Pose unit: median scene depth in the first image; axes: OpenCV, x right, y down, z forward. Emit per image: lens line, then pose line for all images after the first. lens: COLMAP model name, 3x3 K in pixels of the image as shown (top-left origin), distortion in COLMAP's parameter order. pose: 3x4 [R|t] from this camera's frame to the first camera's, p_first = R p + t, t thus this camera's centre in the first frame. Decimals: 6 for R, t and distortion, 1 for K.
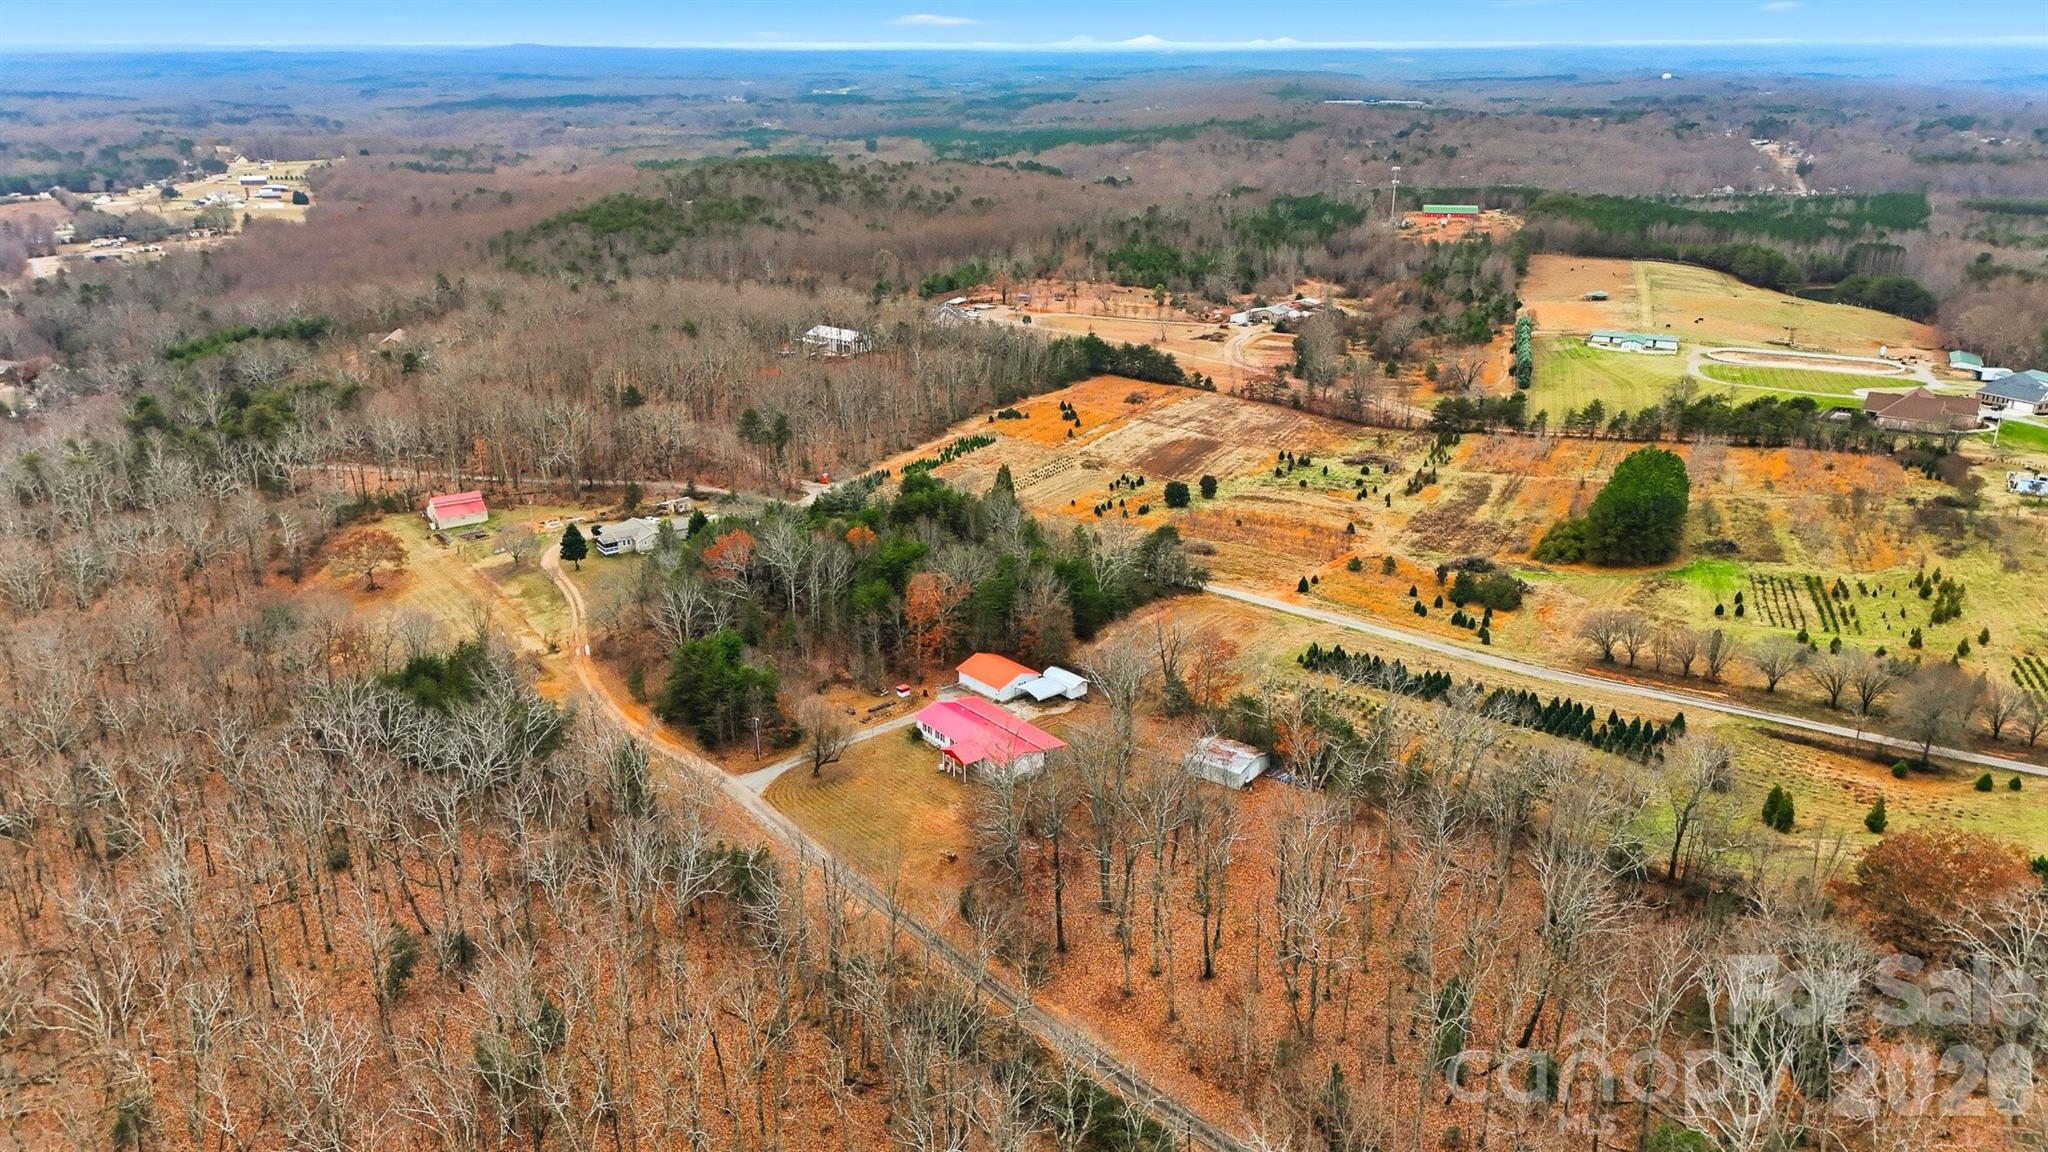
lens RADIAL K [[1502.5, 0, 1012.3], [0, 1502.5, 577.0], [0, 0, 1]] dist [0.046577, -0.018492]
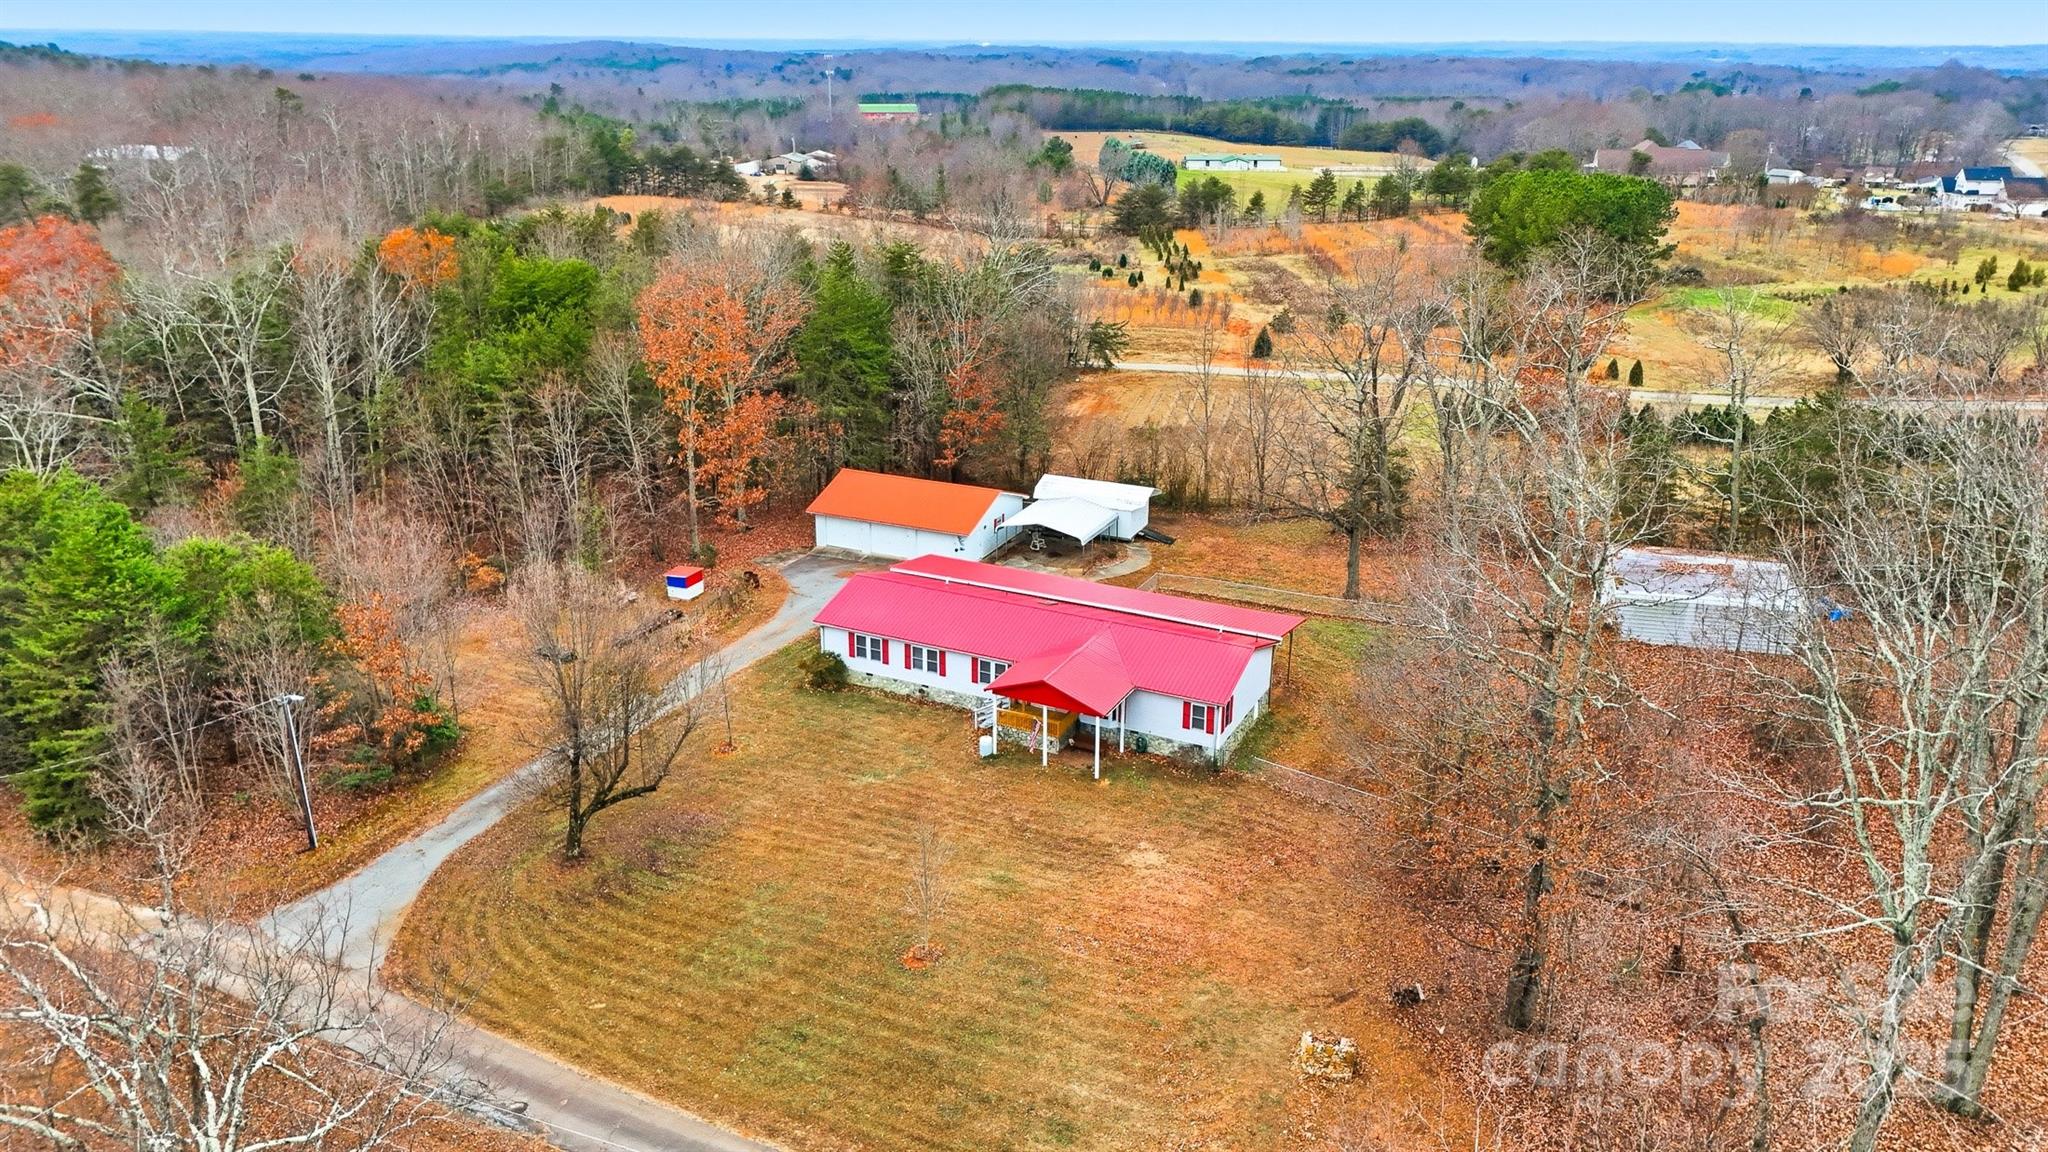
lens RADIAL K [[1502.5, 0, 1026.4], [0, 1502.5, 573.2], [0, 0, 1]] dist [0.046577, -0.018492]
pose [[0.904919, -0.131334, 0.404813, -0.139112], [0.132186, 0.990884, 0.025987, 0.072673], [-0.404535, 0.029994, 0.914030, 0.616229]]
